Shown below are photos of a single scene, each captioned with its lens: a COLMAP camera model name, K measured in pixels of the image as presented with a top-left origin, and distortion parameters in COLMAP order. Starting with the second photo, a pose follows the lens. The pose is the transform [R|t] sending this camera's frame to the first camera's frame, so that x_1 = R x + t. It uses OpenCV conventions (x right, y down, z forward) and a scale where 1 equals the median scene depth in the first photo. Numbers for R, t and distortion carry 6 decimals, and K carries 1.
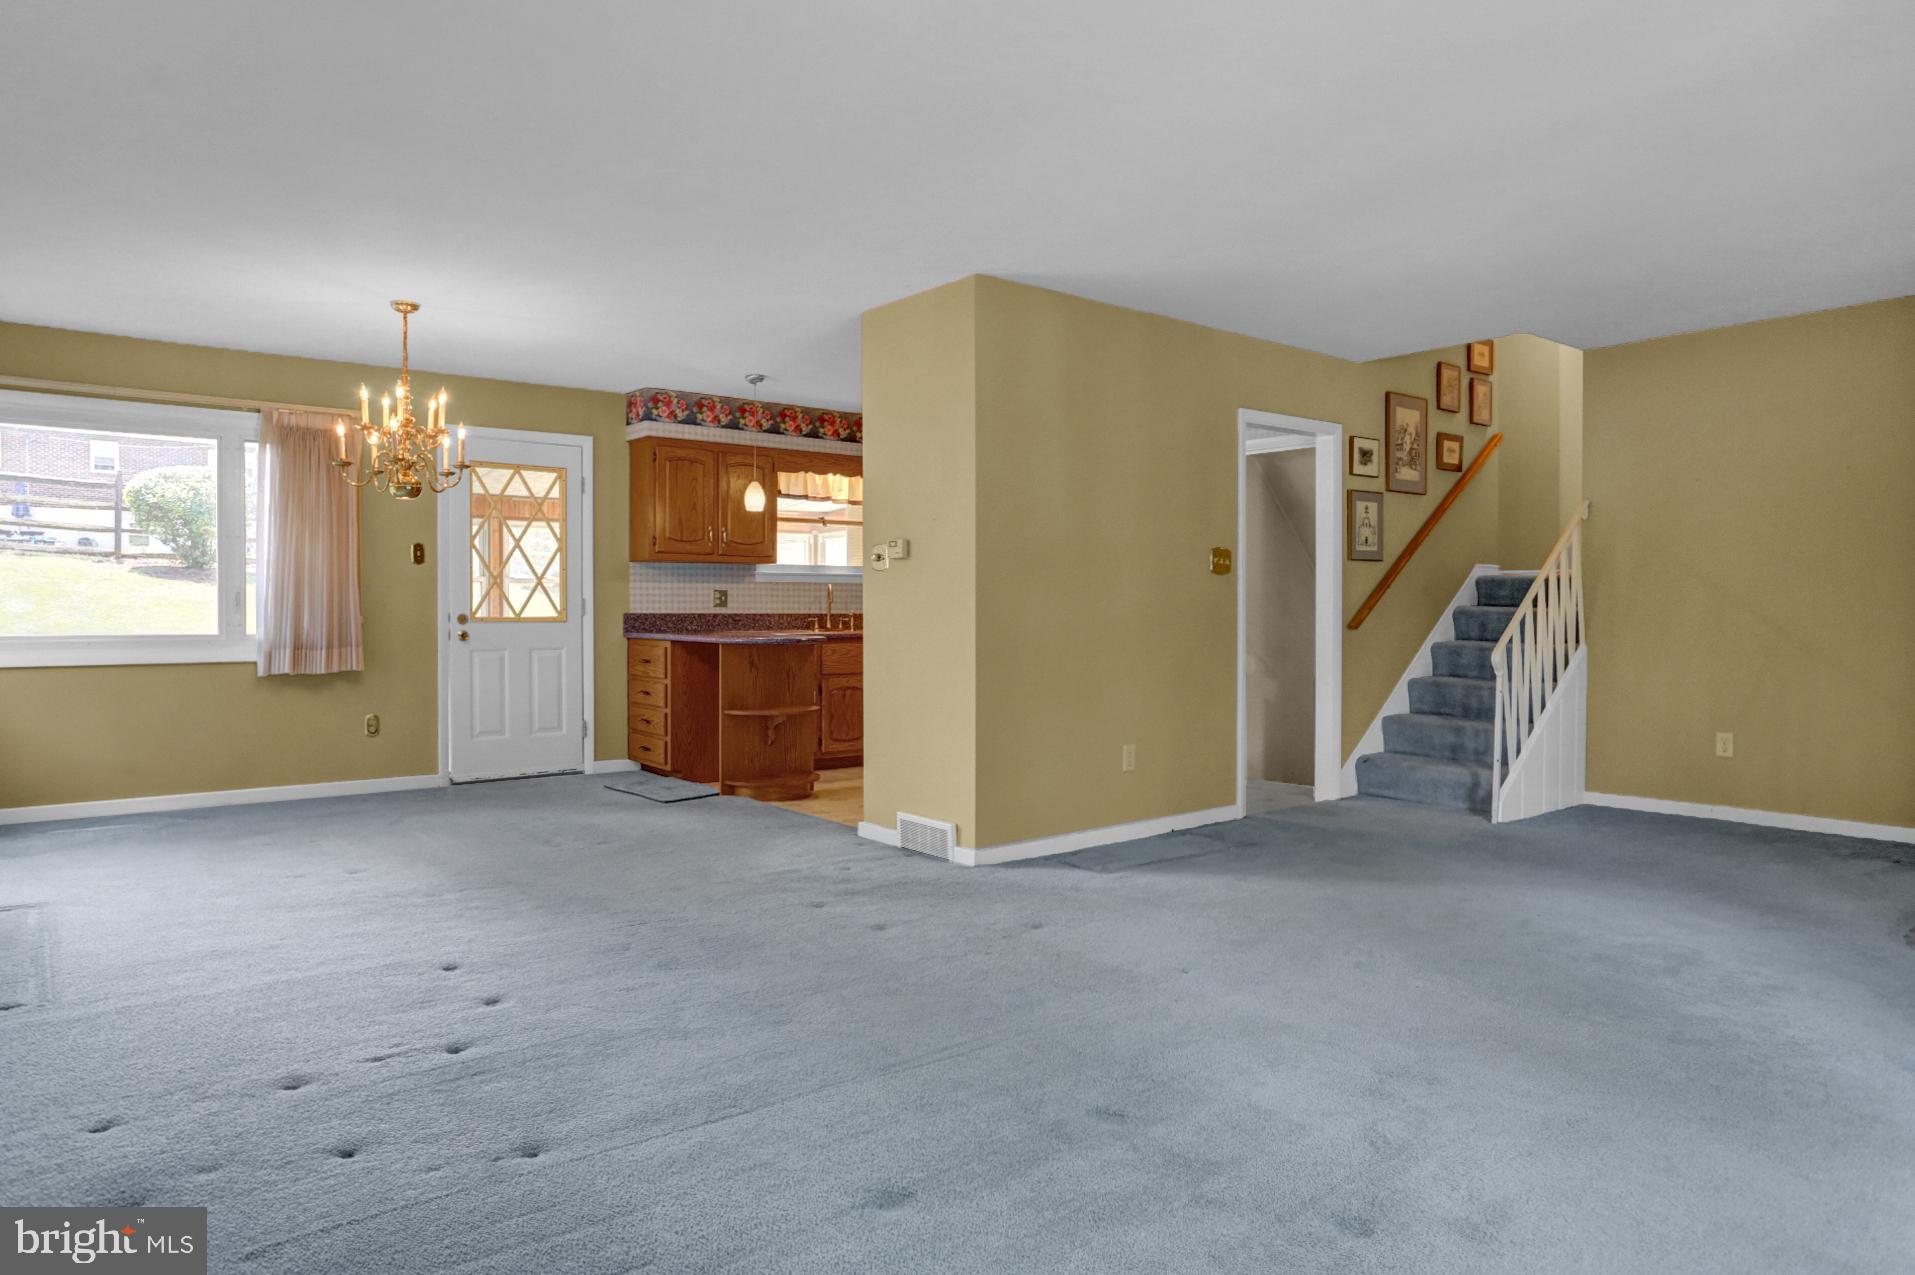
lens RADIAL K [[1193.9, 0, 957.5], [0, 1193.9, 637.5], [0, 0, 1]] dist [-0.069507, 0.070456]
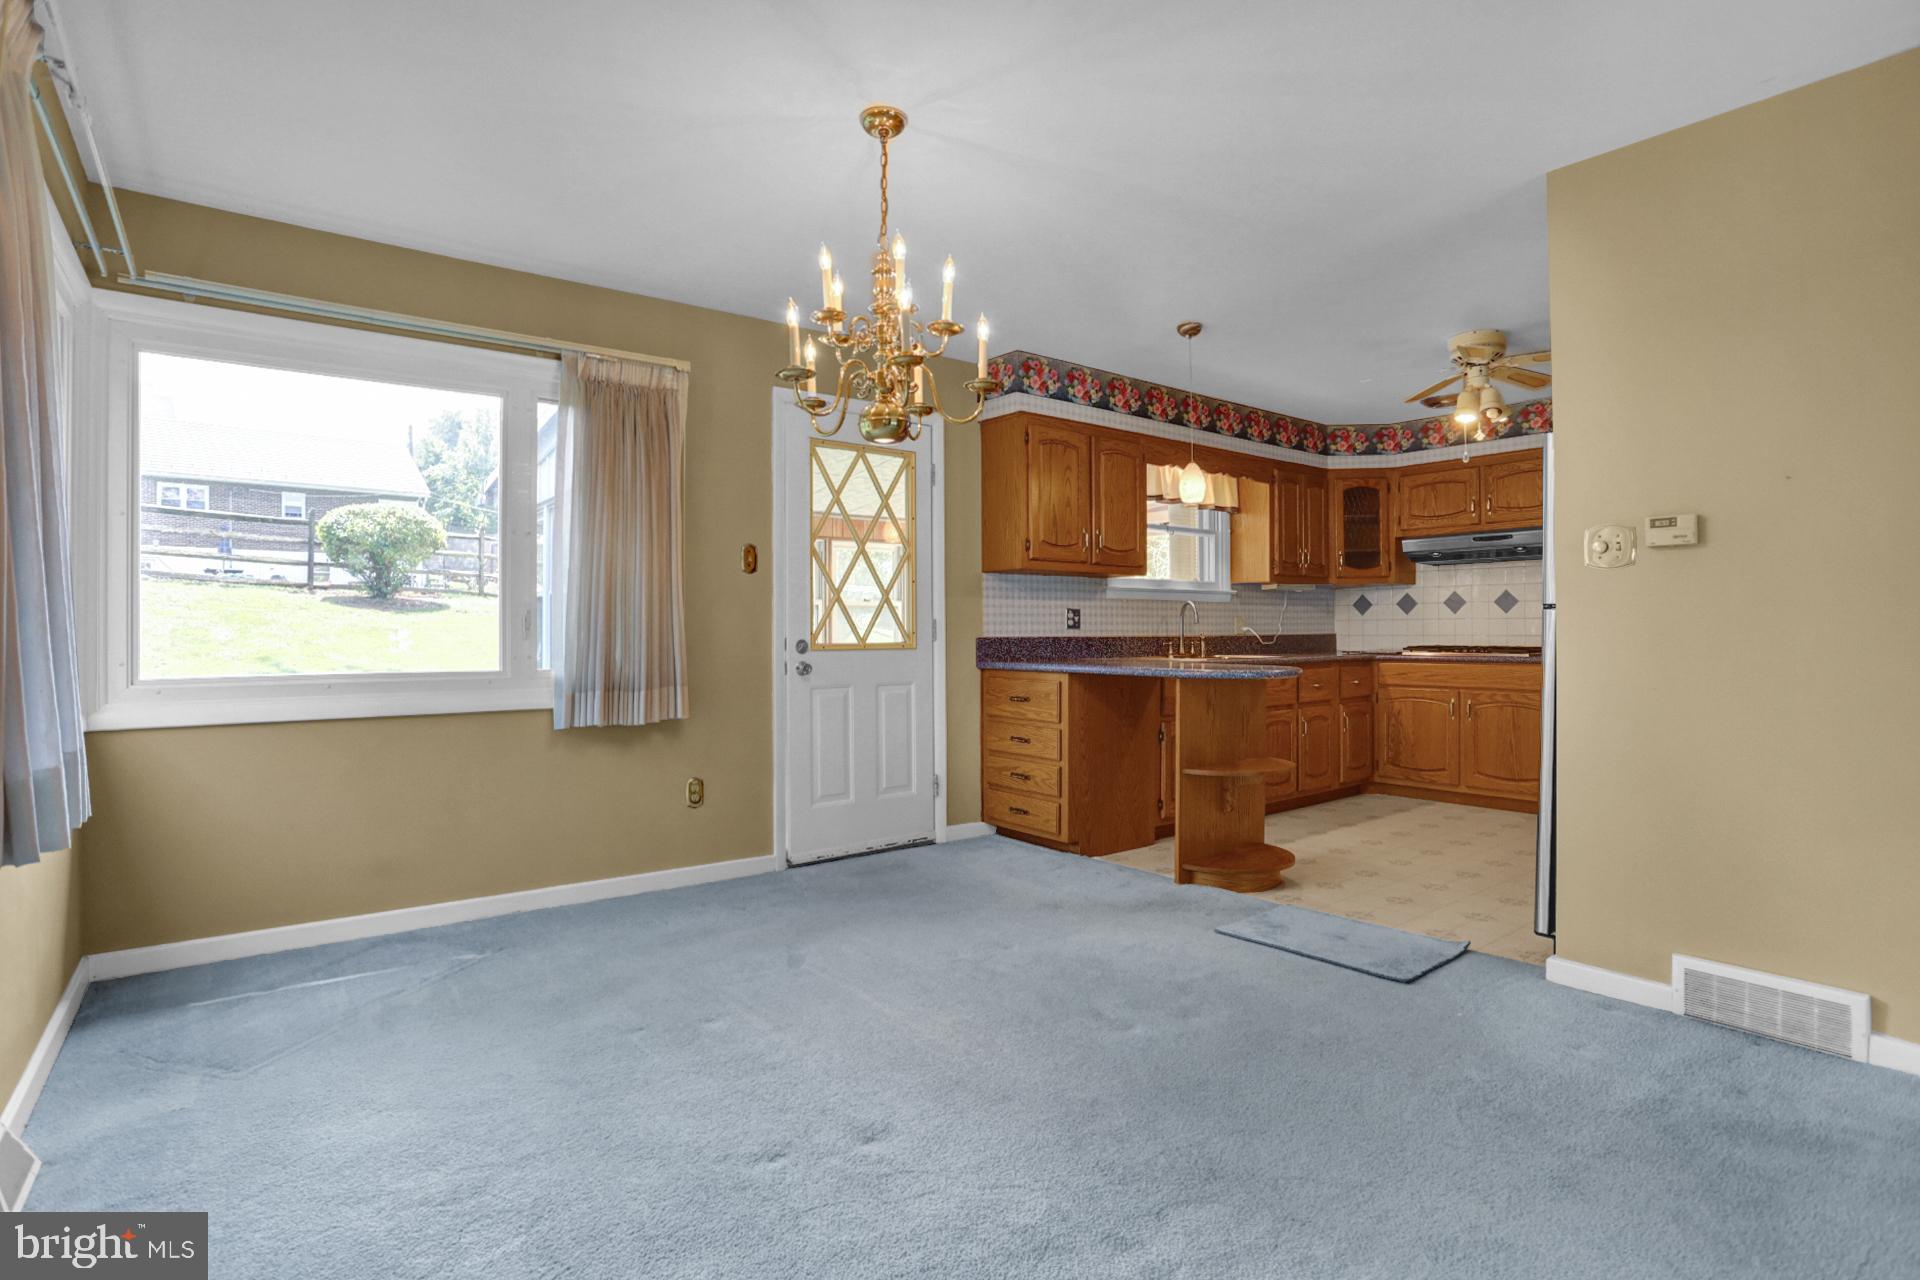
lens RADIAL K [[959.0, 0, 944.5], [0, 959.0, 636.7], [0, 0, 1]] dist [-0.066062, 0.026962]
pose [[0.999895, -0.006494, -0.012984, -0.300571], [0.006237, 0.999785, -0.019753, -0.008581], [0.013110, 0.019670, 0.999721, 0.366831]]
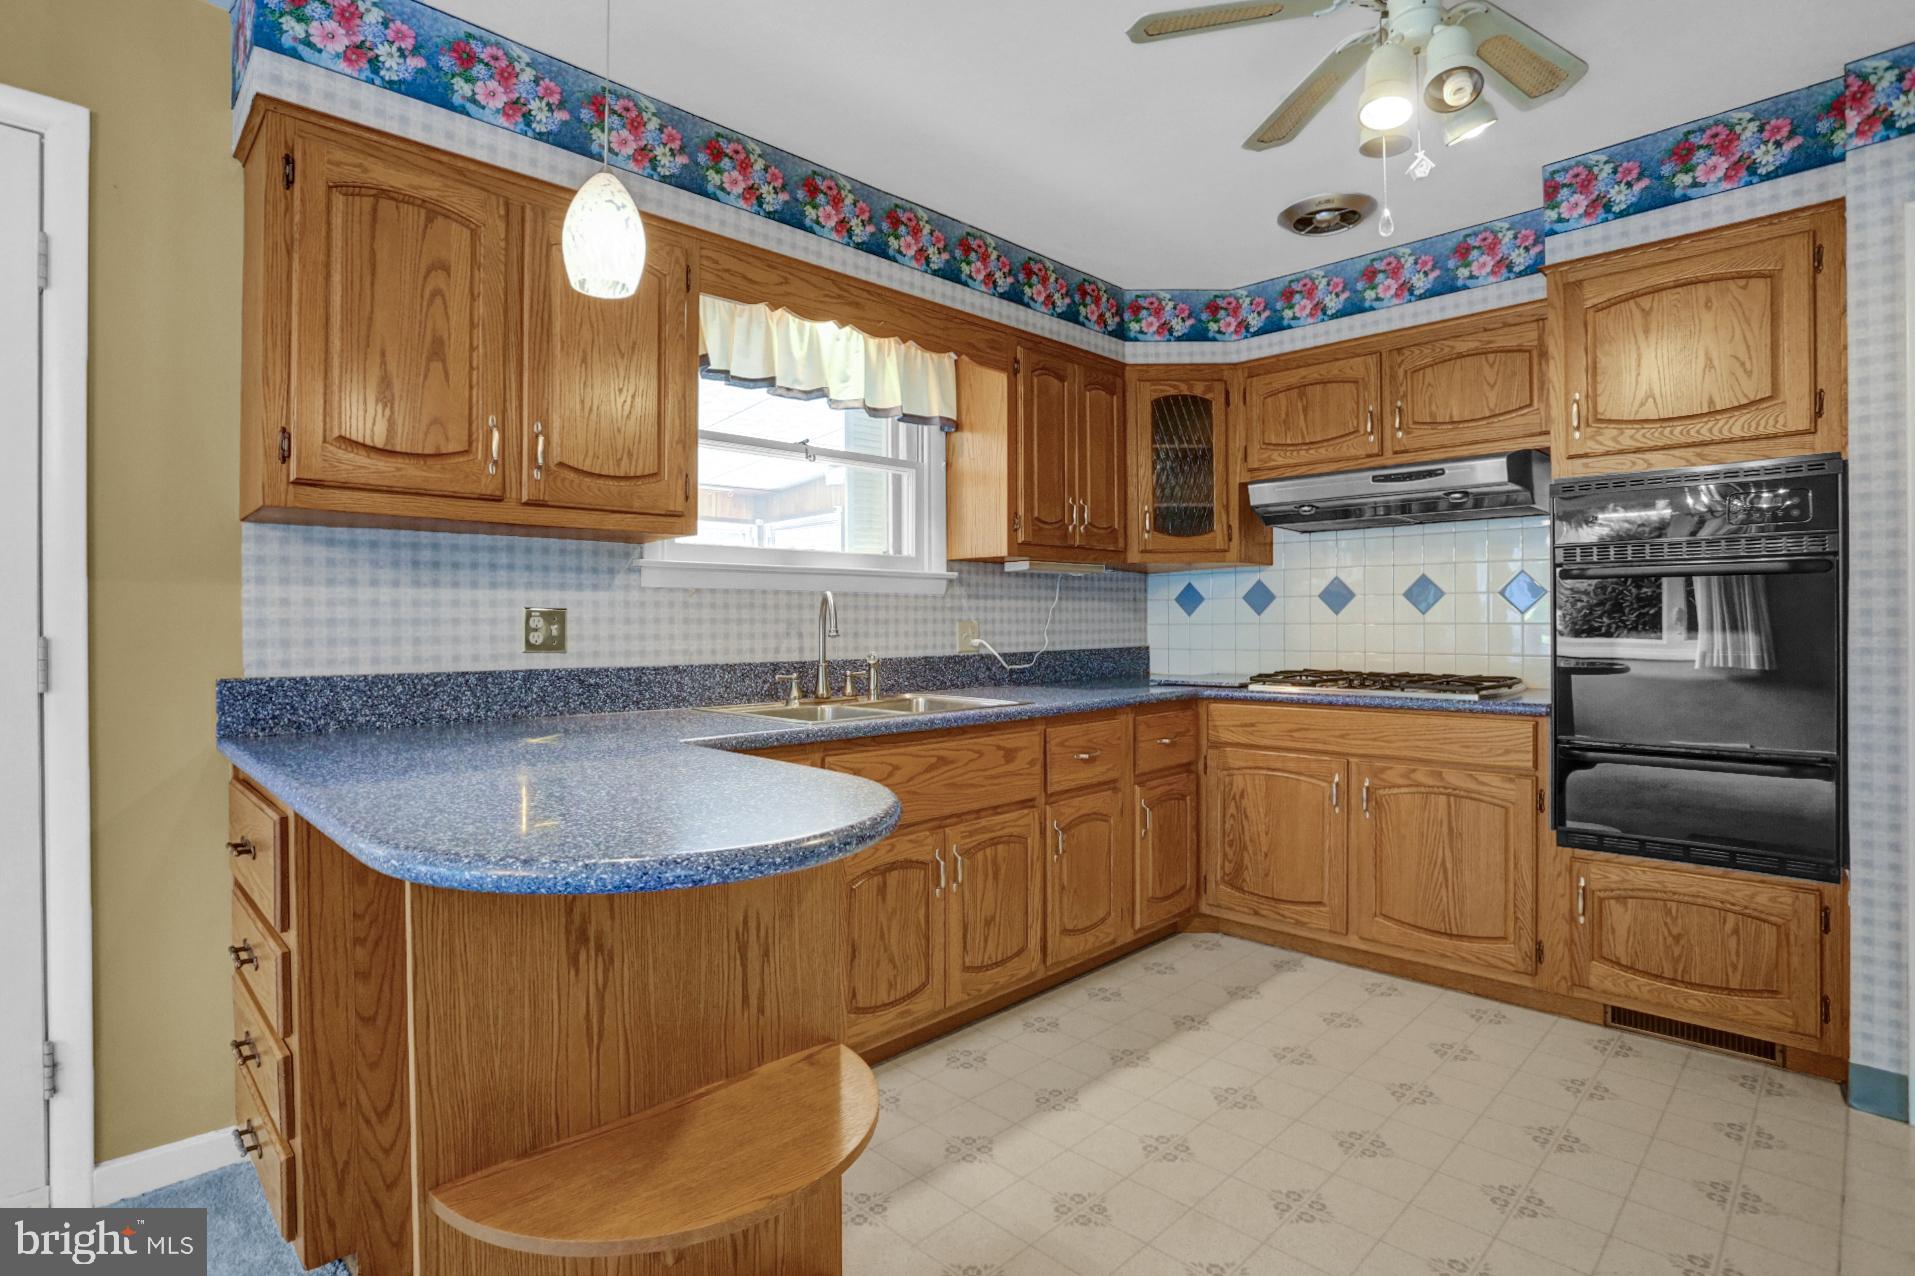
lens RADIAL K [[934.3, 0, 946.5], [0, 934.3, 625.3], [0, 0, 1]] dist [-0.070025, 0.020951]
pose [[0.994647, -0.006343, 0.103139, -0.110944], [0.008438, 0.999767, -0.019888, -0.029277], [-0.102988, 0.020652, 0.994468, 0.750262]]
